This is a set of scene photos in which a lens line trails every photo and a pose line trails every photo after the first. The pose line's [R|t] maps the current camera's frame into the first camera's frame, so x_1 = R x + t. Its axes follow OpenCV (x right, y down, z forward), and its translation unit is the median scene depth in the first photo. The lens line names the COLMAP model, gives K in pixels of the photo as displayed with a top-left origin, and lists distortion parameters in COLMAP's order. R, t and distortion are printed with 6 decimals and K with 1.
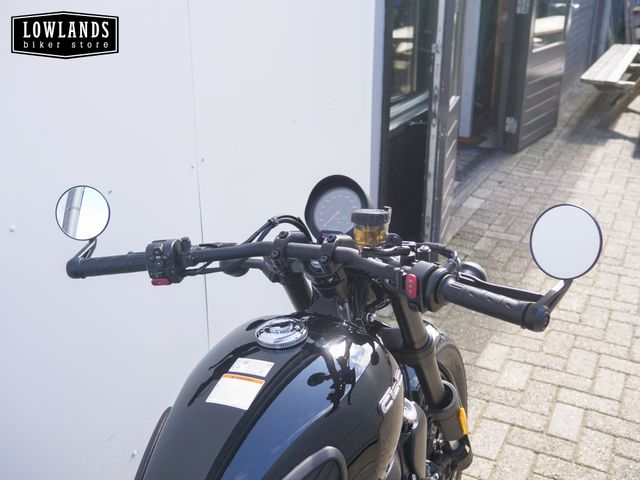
lens RADIAL K [[747.0, 0, 321.1], [0, 747.0, 240.2], [0, 0, 1]] dist [-0.002028, 0.000000]
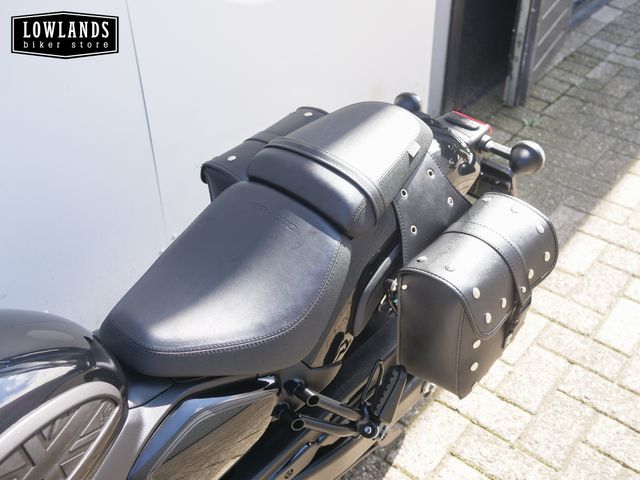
lens RADIAL K [[747.0, 0, 318.9], [0, 747.0, 238.6], [0, 0, 1]] dist [-0.002028, 0.000000]
pose [[0.974668, 0.118929, -0.189417, 0.123610], [-0.063627, 0.959351, 0.274949, -0.029796], [0.214416, -0.255932, 0.942616, 0.178711]]
